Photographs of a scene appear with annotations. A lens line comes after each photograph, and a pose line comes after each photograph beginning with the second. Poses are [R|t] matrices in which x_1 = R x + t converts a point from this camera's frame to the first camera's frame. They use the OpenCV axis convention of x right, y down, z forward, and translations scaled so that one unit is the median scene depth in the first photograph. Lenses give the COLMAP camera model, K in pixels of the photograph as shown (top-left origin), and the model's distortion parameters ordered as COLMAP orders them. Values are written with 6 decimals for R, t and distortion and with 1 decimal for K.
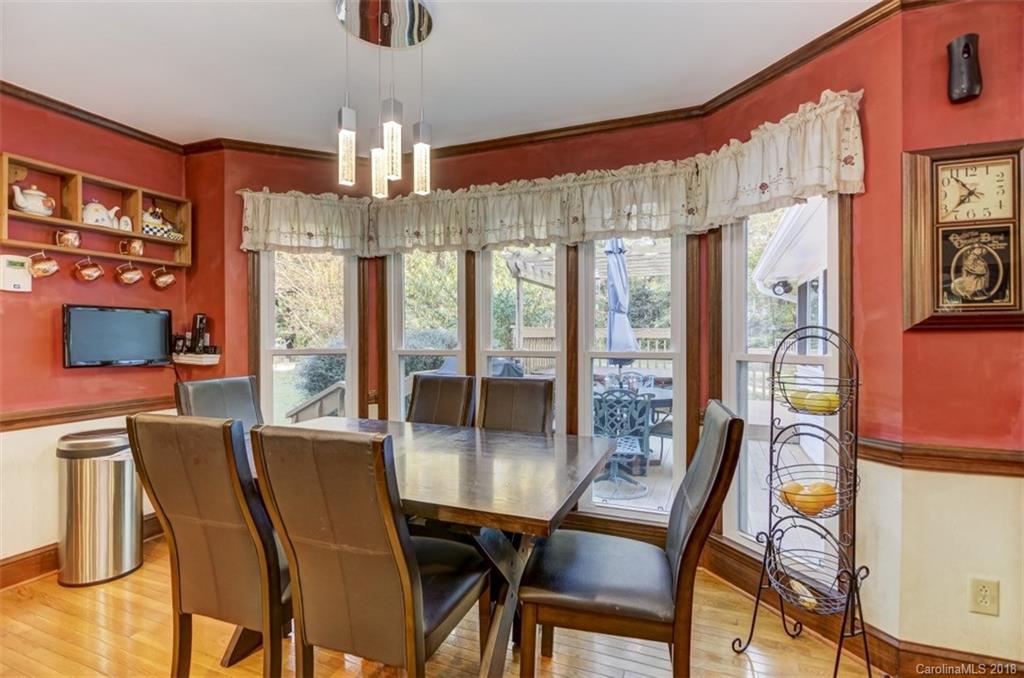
lens RADIAL K [[490.2, 0, 508.4], [0, 490.2, 336.9], [0, 0, 1]] dist [0.012746, -0.009539]
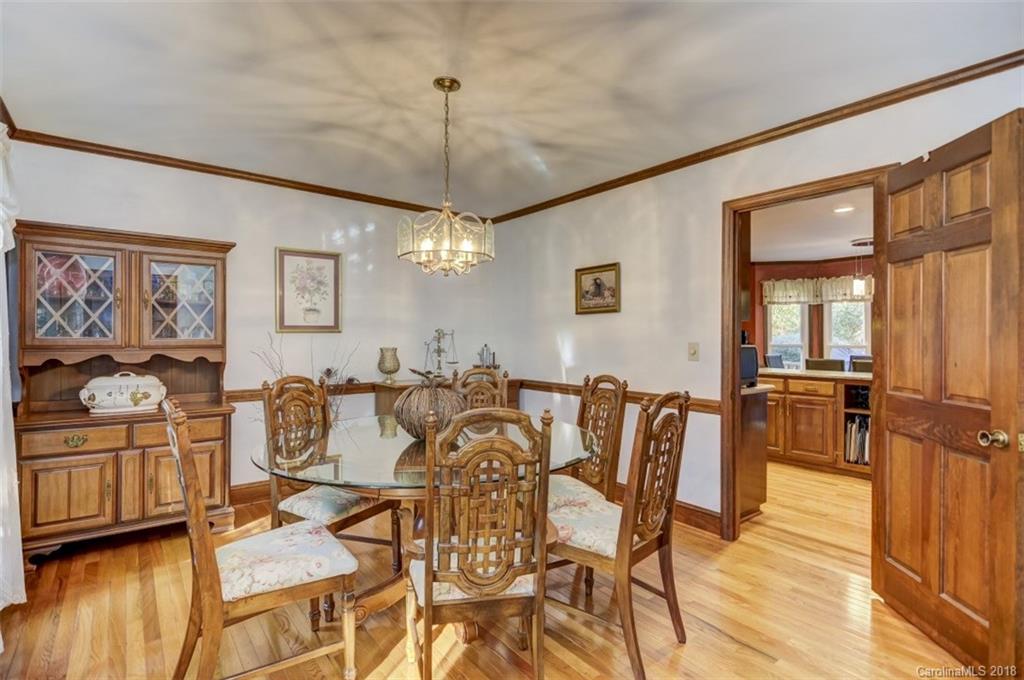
lens RADIAL K [[490.2, 0, 508.4], [0, 490.2, 337.9], [0, 0, 1]] dist [0.012746, -0.009539]
pose [[0.868560, -0.002603, -0.495577, -0.496406], [0.002191, 0.999997, -0.001413, -0.008194], [0.495579, 0.000142, 0.868563, -2.126955]]
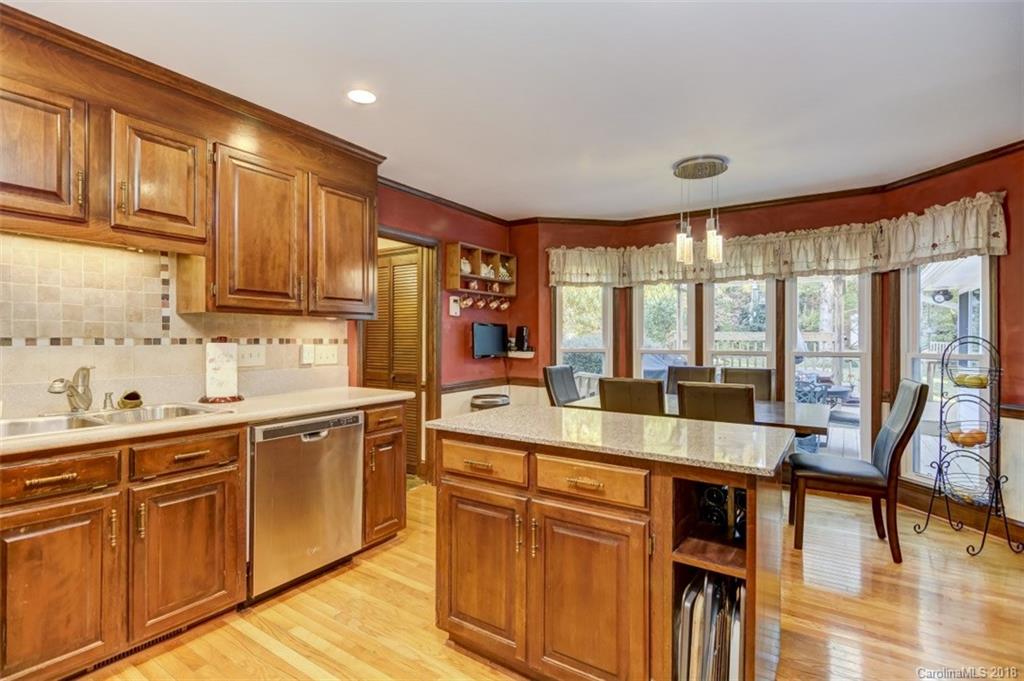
lens RADIAL K [[490.2, 0, 508.4], [0, 490.2, 338.4], [0, 0, 1]] dist [0.012746, -0.009539]
pose [[0.978461, 0.000517, -0.206431, -0.399745], [-0.000726, 0.999999, -0.000938, -0.007353], [0.206430, 0.001068, 0.978461, -0.670112]]
